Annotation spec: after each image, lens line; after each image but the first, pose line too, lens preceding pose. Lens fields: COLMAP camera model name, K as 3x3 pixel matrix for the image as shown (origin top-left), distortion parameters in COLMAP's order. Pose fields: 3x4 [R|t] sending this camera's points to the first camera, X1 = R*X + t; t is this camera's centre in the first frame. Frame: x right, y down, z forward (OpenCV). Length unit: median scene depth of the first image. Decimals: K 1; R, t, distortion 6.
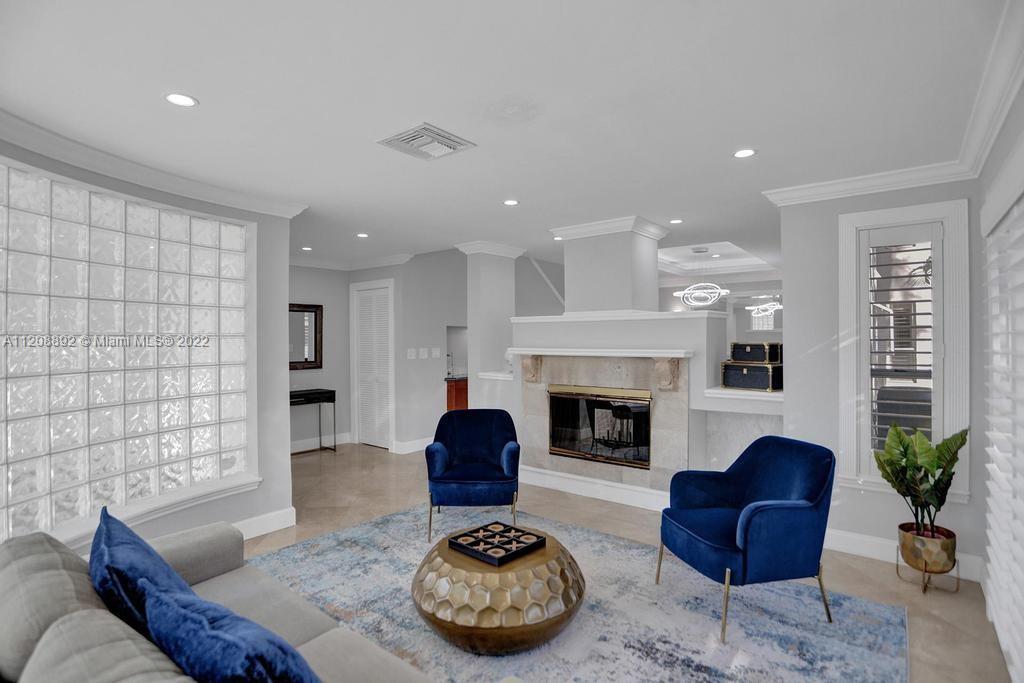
lens RADIAL K [[509.6, 0, 506.7], [0, 509.6, 336.8], [0, 0, 1]] dist [-0.074126, 0.033546]
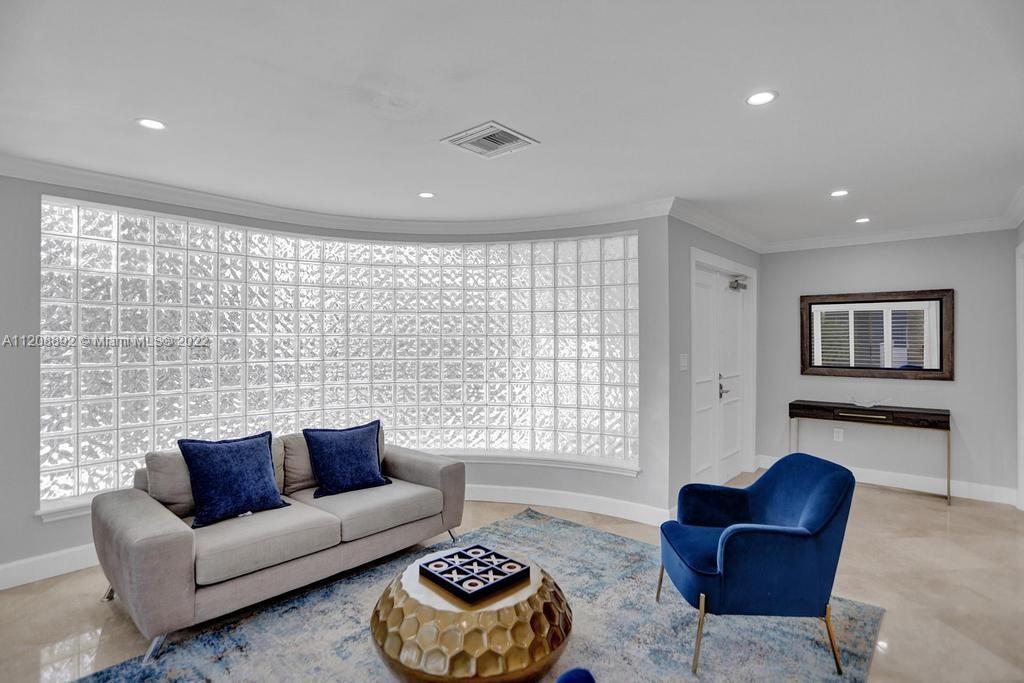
lens RADIAL K [[509.6, 0, 506.7], [0, 509.6, 336.8], [0, 0, 1]] dist [-0.074126, 0.033546]
pose [[-0.034448, 0.000135, -0.999406, 0.339121], [0.001764, 0.999998, 0.000074, 0.001644], [0.999405, -0.001760, -0.034448, 0.435817]]
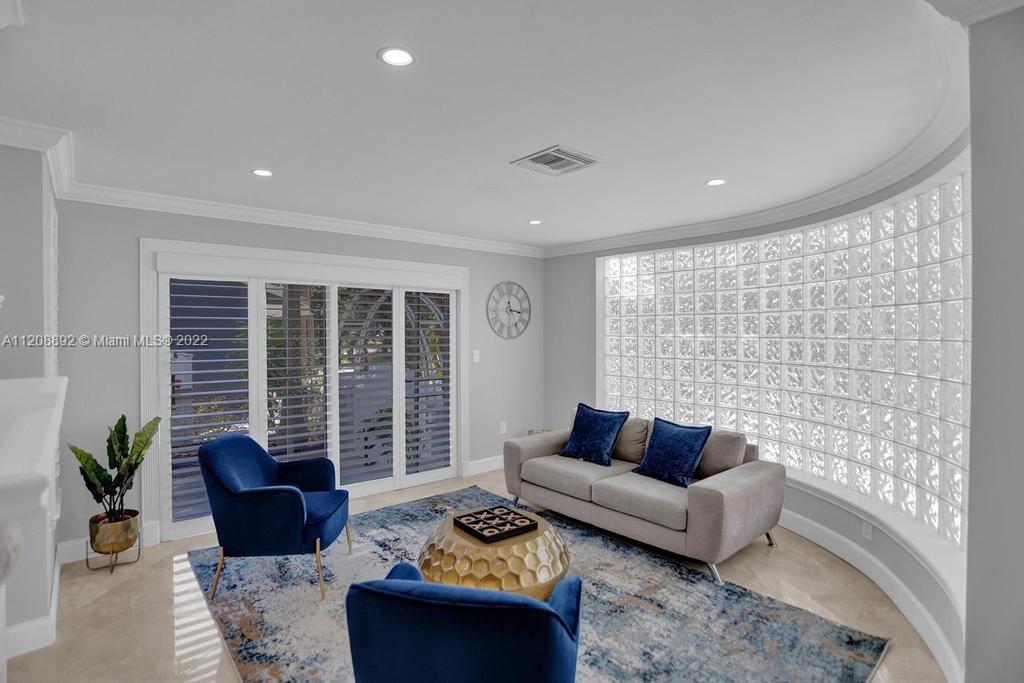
lens RADIAL K [[509.6, 0, 506.7], [0, 509.6, 336.8], [0, 0, 1]] dist [-0.074126, 0.033546]
pose [[-0.983832, 0.011001, 0.178753, -0.102509], [0.011604, 0.999930, 0.002330, -0.006017], [-0.178715, 0.004366, -0.983891, 0.848772]]
